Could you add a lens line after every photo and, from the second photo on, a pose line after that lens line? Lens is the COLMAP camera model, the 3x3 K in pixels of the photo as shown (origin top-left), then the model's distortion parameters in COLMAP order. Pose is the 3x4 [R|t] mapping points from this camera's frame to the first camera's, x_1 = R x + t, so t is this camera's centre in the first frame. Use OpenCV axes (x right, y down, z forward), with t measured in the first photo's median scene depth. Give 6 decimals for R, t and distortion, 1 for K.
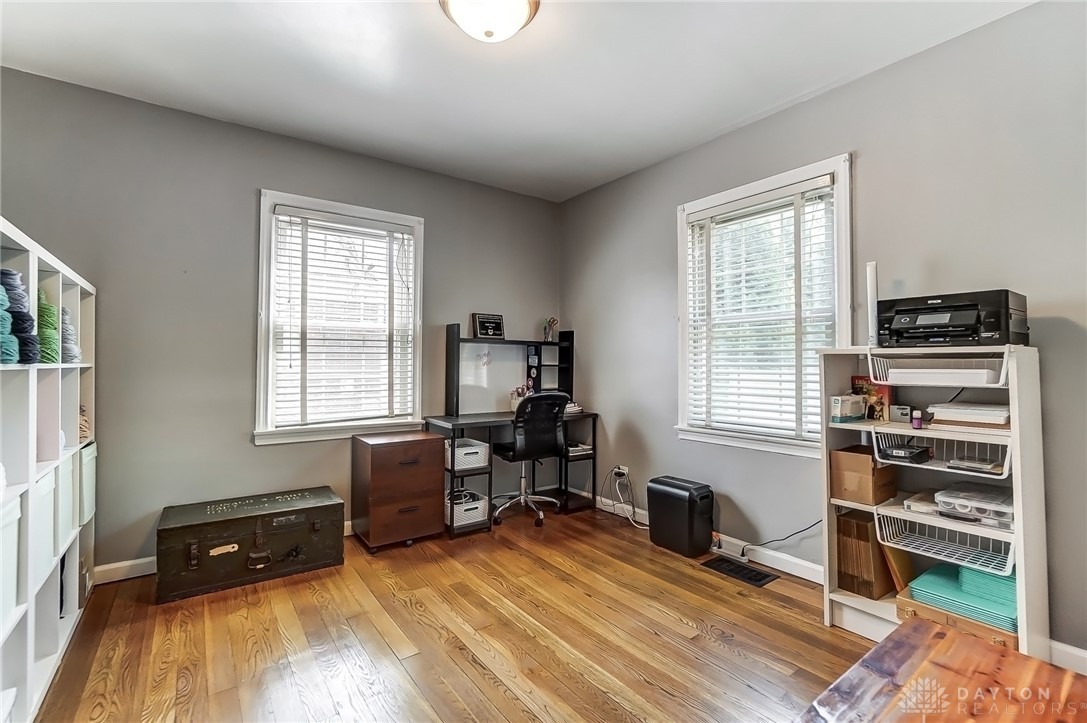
lens RADIAL K [[480.9, 0, 541.0], [0, 480.9, 358.5], [0, 0, 1]] dist [-0.025577, 0.000821]
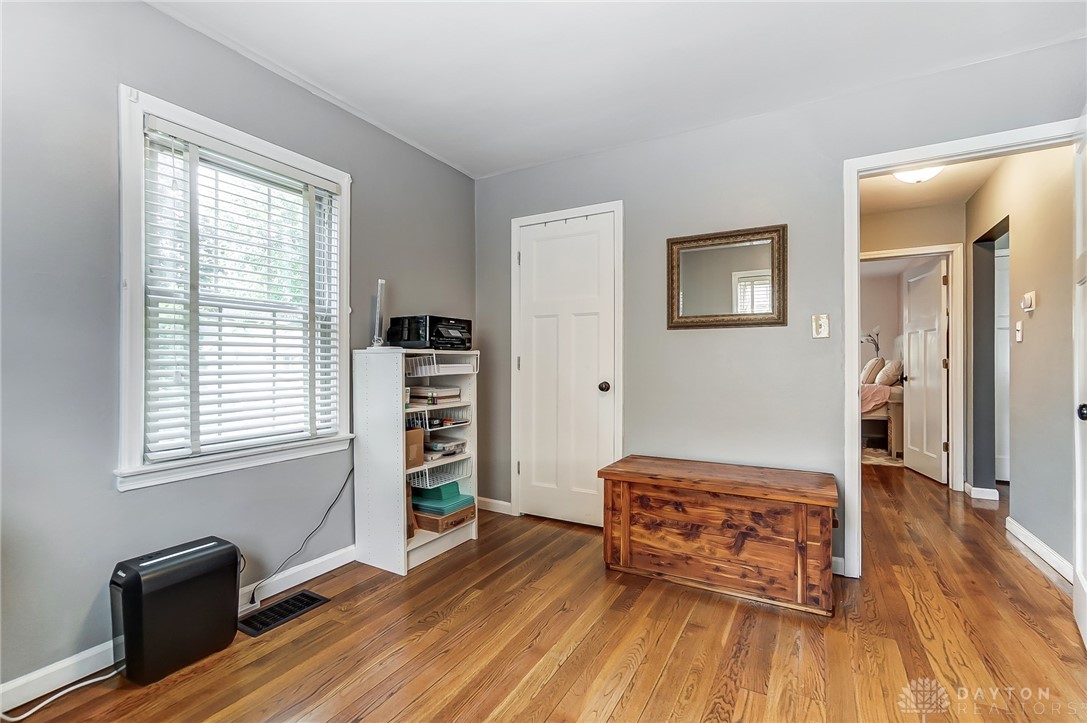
lens RADIAL K [[480.9, 0, 541.0], [0, 480.9, 358.5], [0, 0, 1]] dist [-0.025577, 0.000821]
pose [[-0.407636, 0.006713, 0.913120, -0.484257], [-0.007598, 0.999913, -0.010742, 0.010684], [-0.913113, -0.011317, -0.407549, 0.860255]]
